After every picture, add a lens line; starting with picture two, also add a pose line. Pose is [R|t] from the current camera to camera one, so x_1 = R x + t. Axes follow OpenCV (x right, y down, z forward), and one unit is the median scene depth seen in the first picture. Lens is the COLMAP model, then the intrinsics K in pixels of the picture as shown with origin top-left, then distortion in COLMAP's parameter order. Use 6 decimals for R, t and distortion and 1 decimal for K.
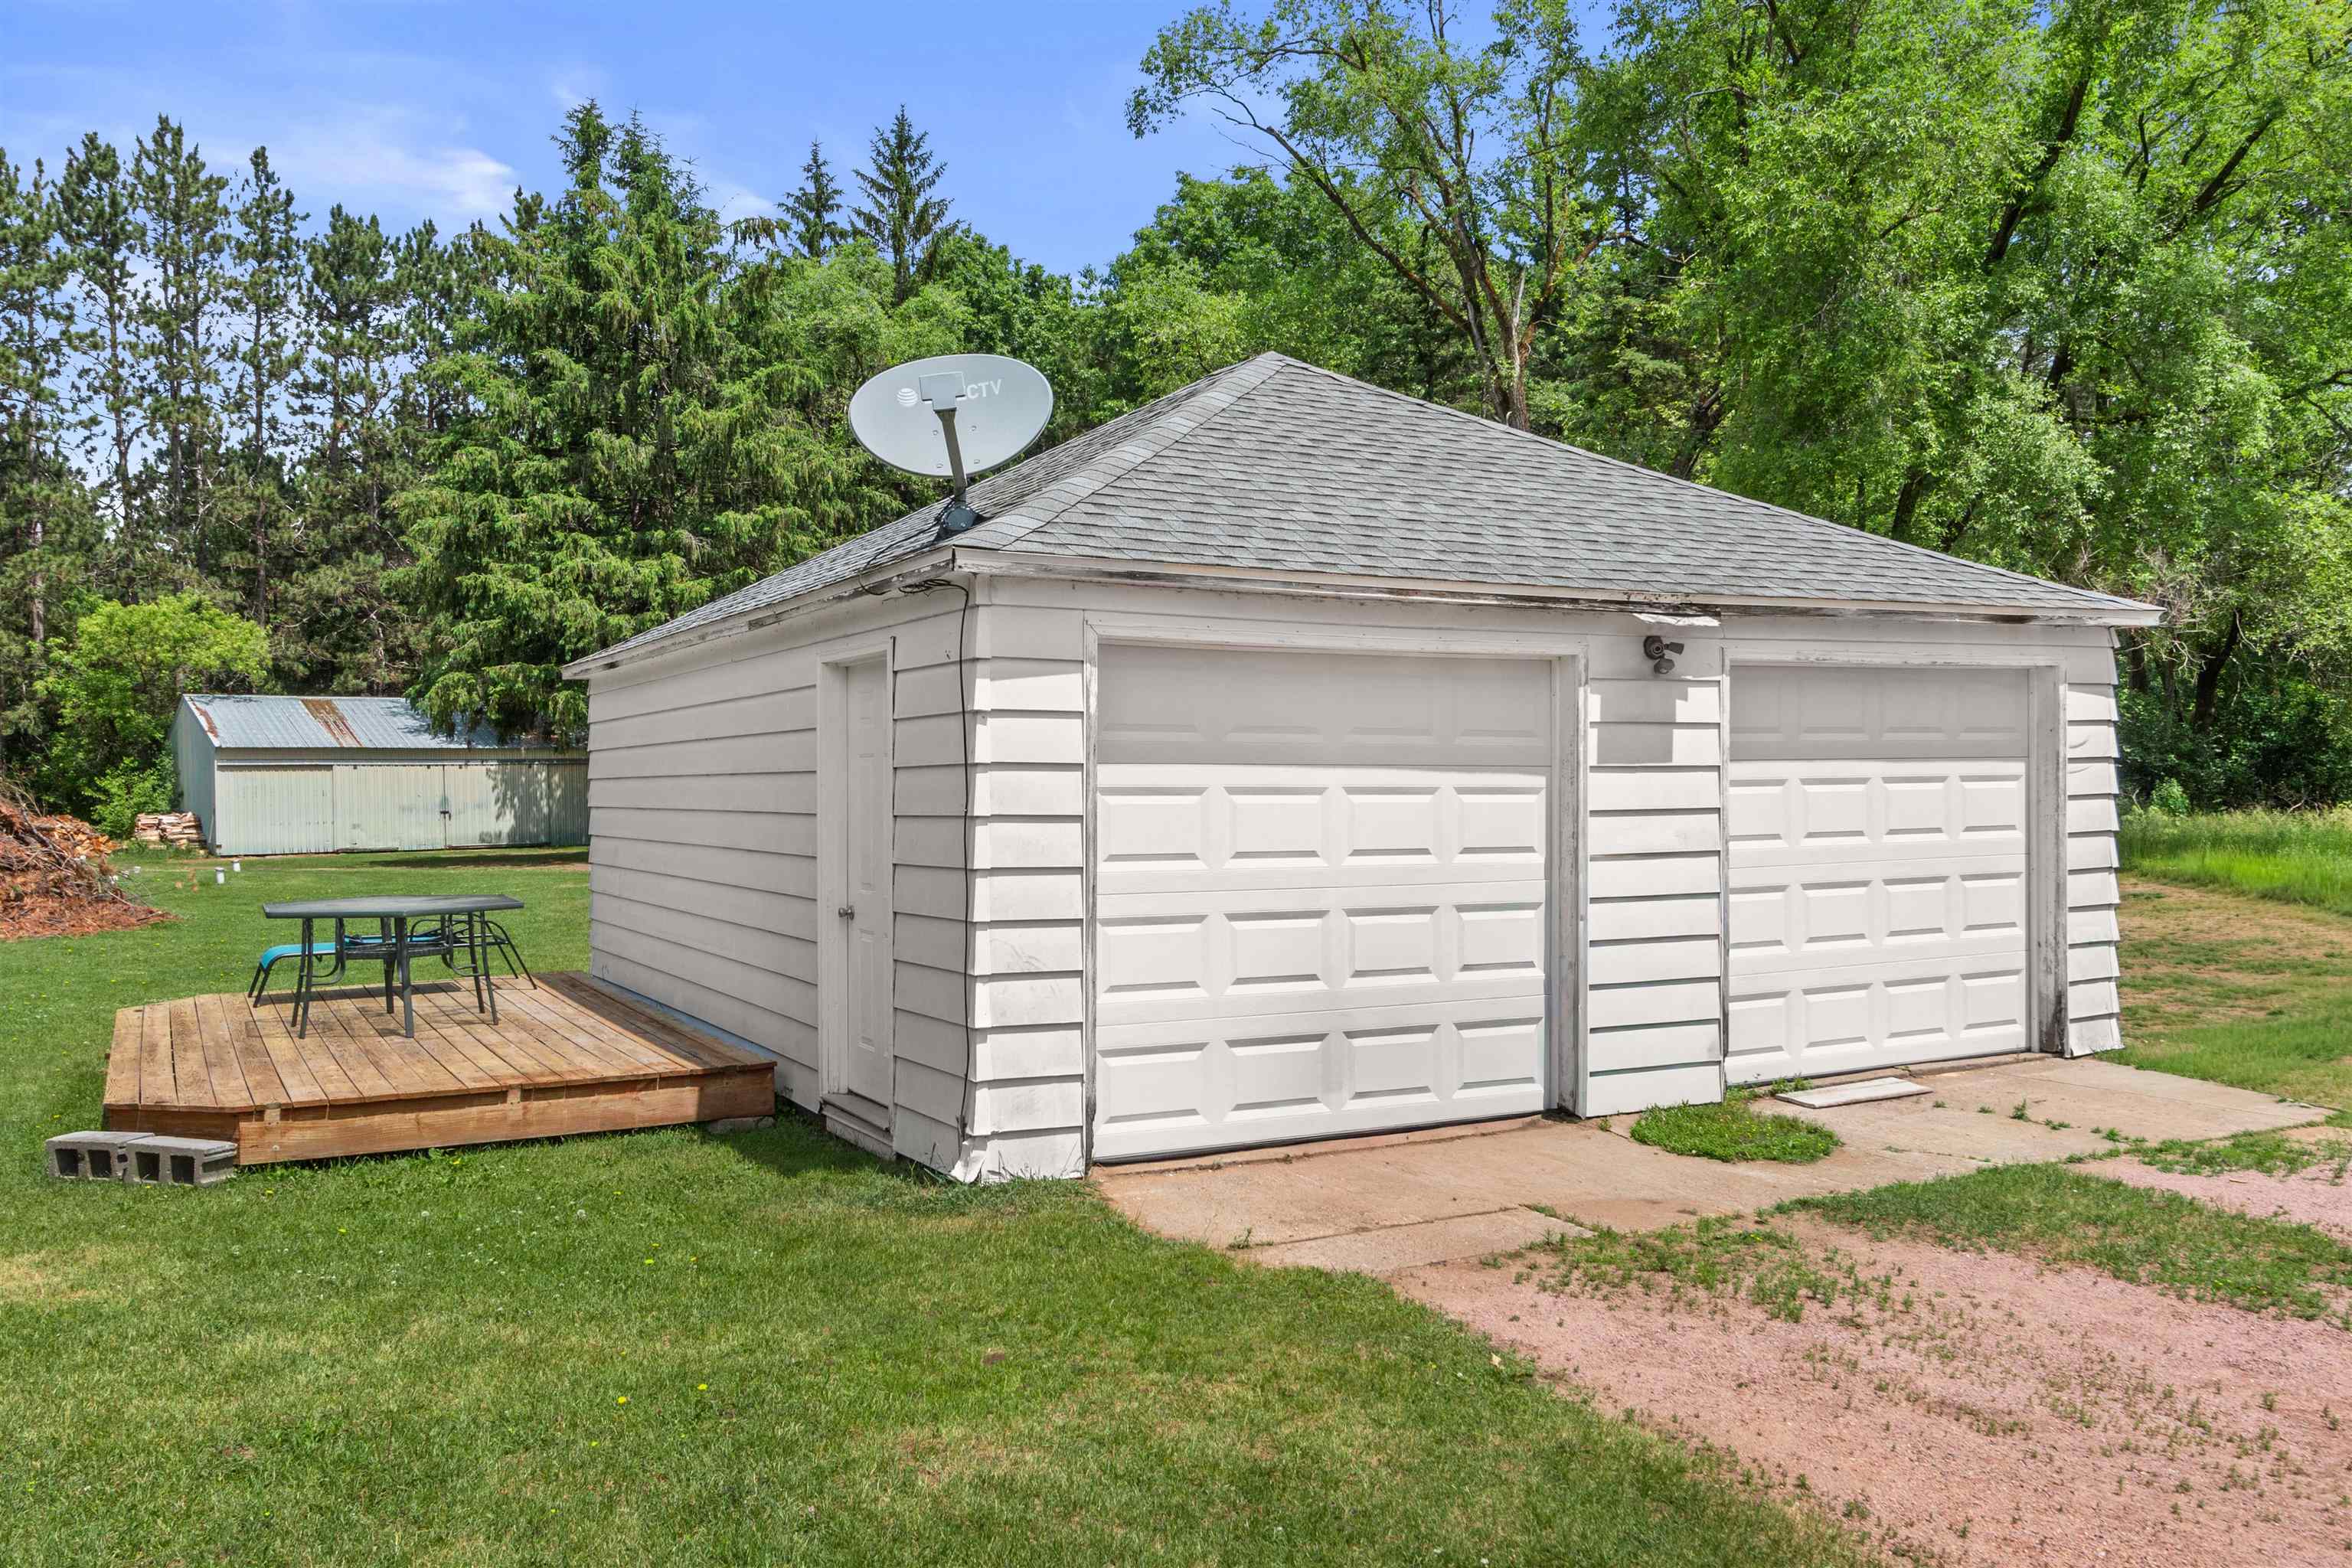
lens RADIAL K [[1817.0, 0, 1172.2], [0, 1817.0, 784.7], [0, 0, 1]] dist [-0.014218, -0.003175]
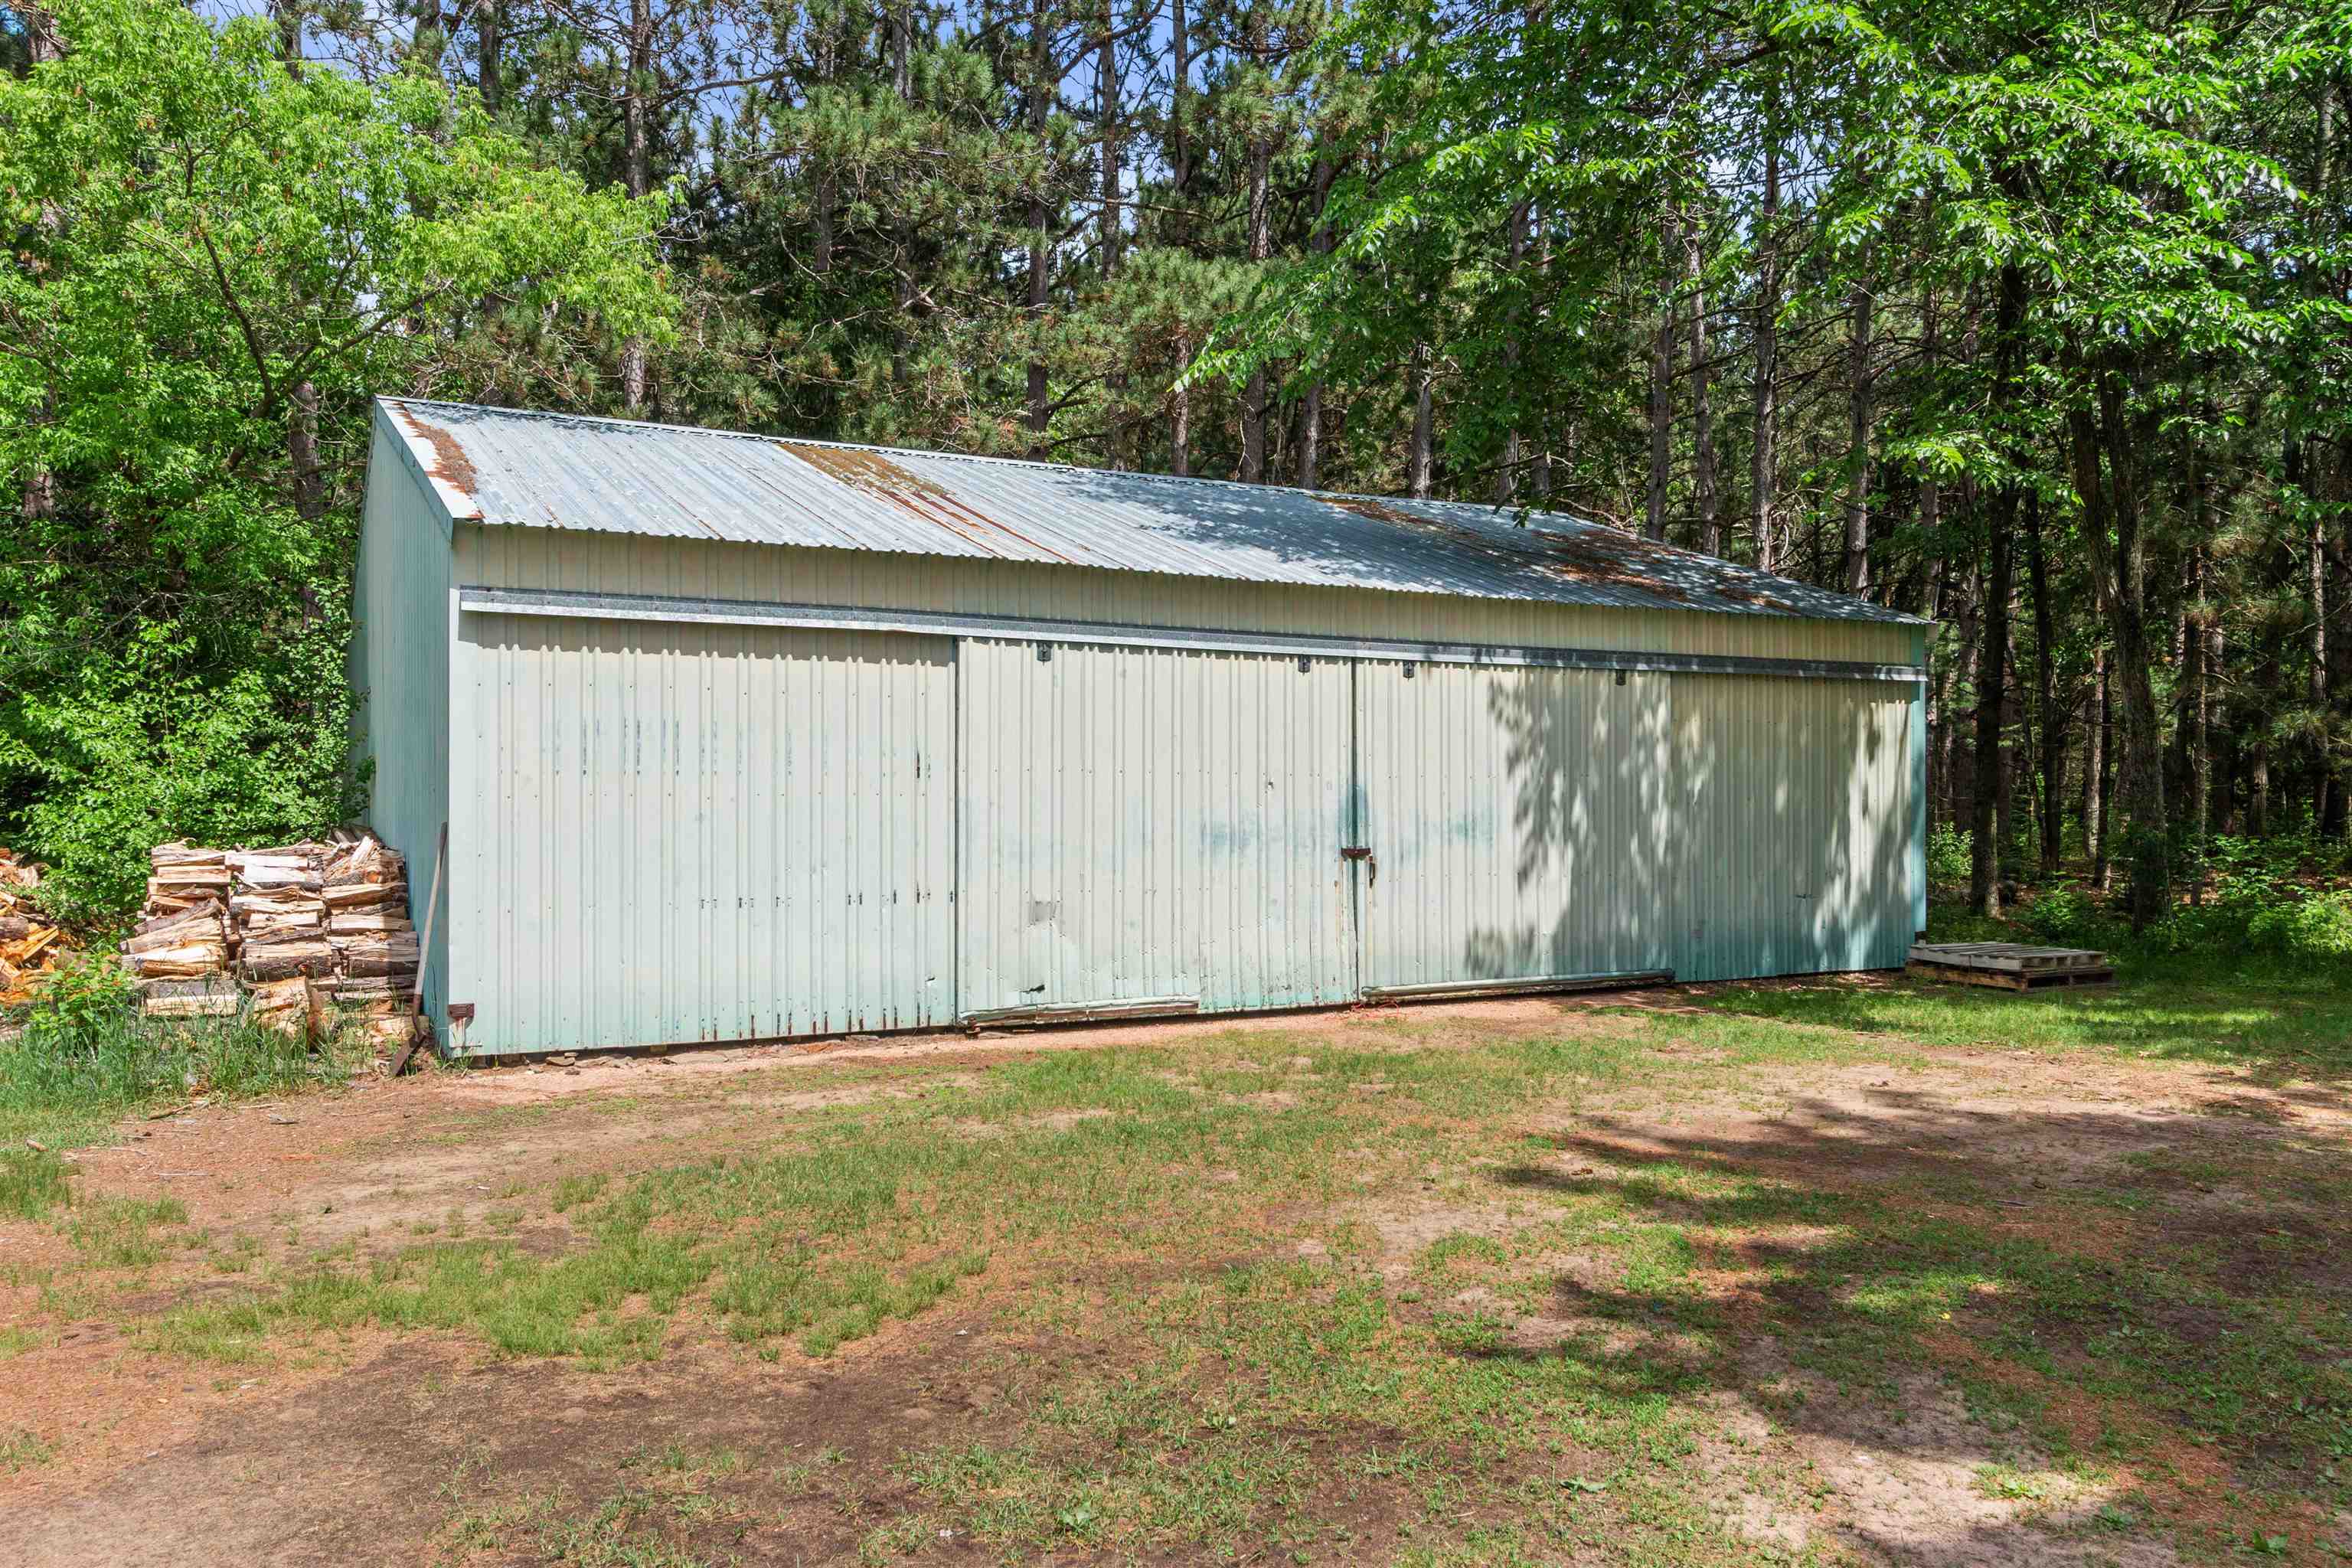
lens RADIAL K [[1817.0, 0, 1177.9], [0, 1817.0, 789.0], [0, 0, 1]] dist [-0.014218, -0.003175]
pose [[0.985959, 0.009417, -0.166721, -0.393111], [-0.012390, 0.999782, -0.016802, 0.011226], [0.166526, 0.018632, 0.985861, 0.772131]]
